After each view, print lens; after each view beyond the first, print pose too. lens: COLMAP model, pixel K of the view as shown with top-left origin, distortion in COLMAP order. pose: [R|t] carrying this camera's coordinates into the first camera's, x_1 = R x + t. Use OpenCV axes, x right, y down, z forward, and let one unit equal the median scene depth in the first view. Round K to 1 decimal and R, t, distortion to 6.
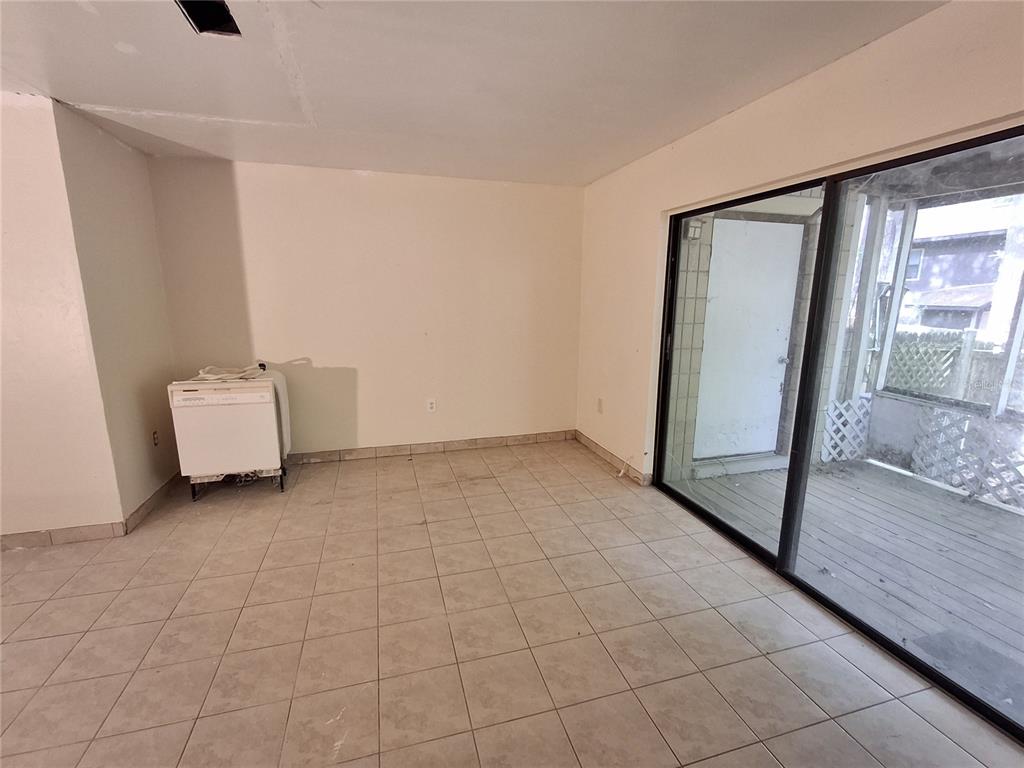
lens RADIAL K [[466.0, 0, 514.3], [0, 466.0, 389.1], [0, 0, 1]] dist [-0.003635, 0.000365]
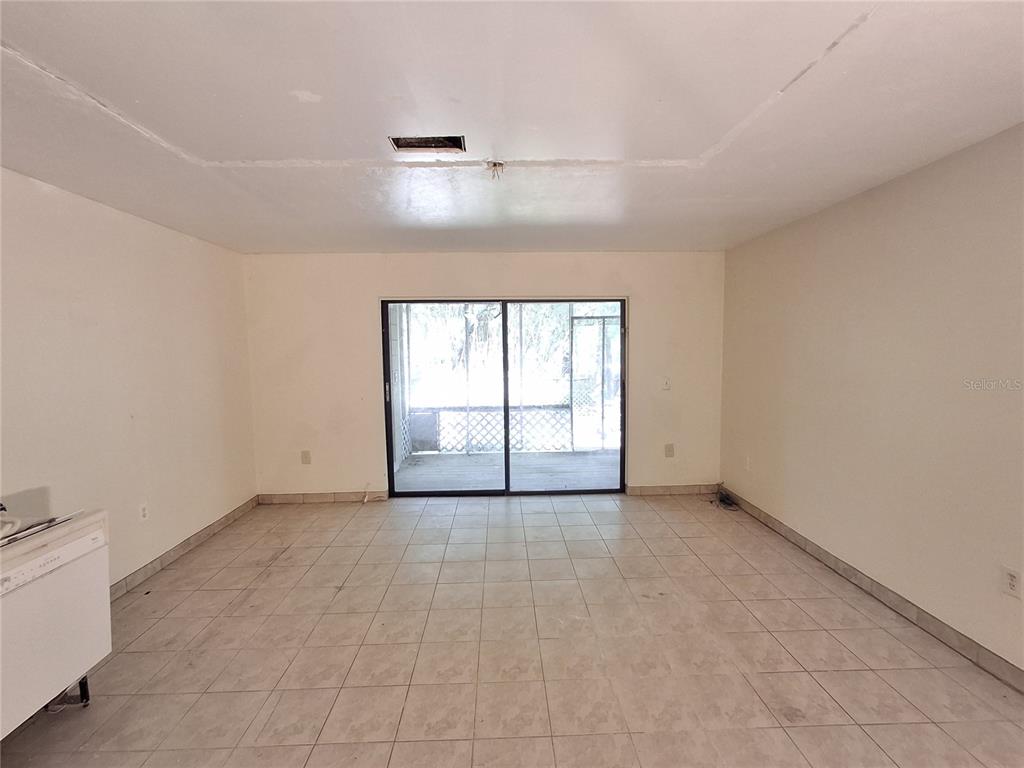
lens RADIAL K [[466.0, 0, 514.3], [0, 466.0, 389.1], [0, 0, 1]] dist [-0.003635, 0.000365]
pose [[0.252929, -0.097307, 0.962579, -0.849400], [0.212679, 0.976184, 0.042798, -0.072941], [-0.943819, 0.193896, 0.267600, 0.259454]]
